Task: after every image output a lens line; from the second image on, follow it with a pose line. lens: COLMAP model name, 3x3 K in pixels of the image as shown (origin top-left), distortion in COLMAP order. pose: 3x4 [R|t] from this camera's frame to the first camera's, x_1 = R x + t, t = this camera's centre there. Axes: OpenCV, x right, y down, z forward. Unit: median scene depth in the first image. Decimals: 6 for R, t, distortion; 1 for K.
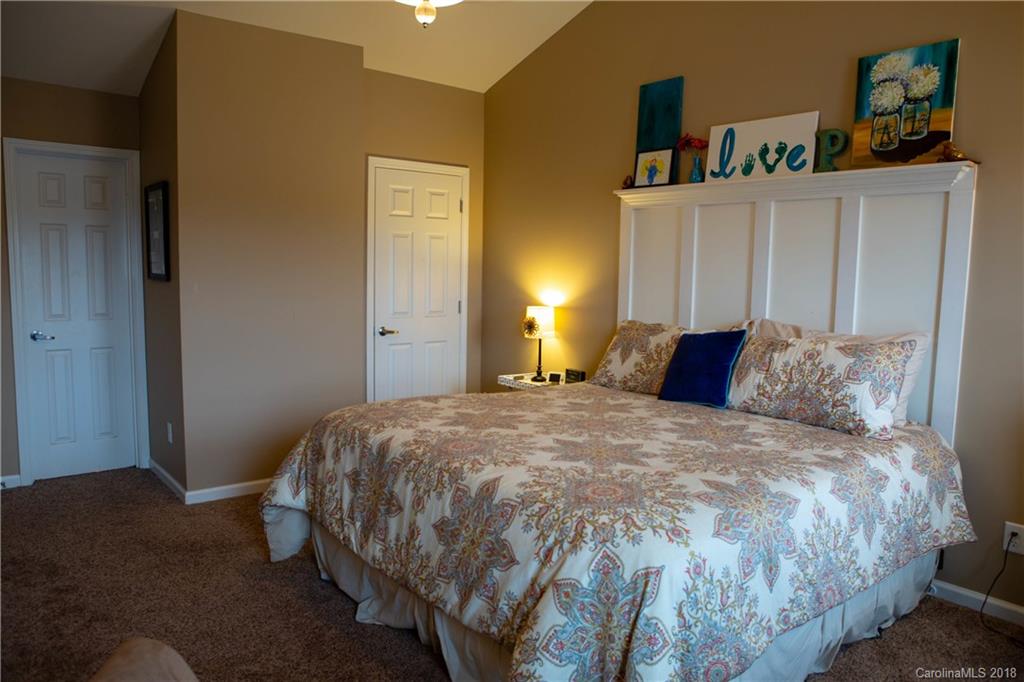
lens RADIAL K [[710.3, 0, 515.6], [0, 710.3, 344.0], [0, 0, 1]] dist [-0.112472, 0.080498]
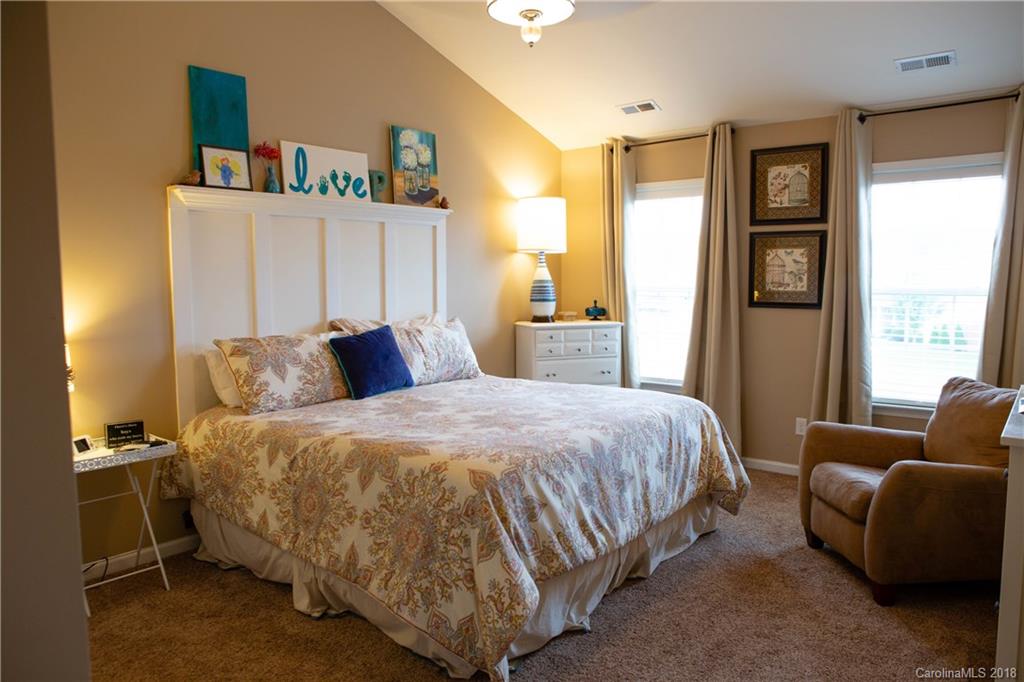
lens RADIAL K [[710.3, 0, 515.6], [0, 710.3, 344.0], [0, 0, 1]] dist [-0.112472, 0.080498]
pose [[-0.198783, -0.114049, 0.973385, -0.891687], [0.103563, 0.985200, 0.136583, -0.127930], [-0.974556, 0.127957, -0.184030, 0.956988]]
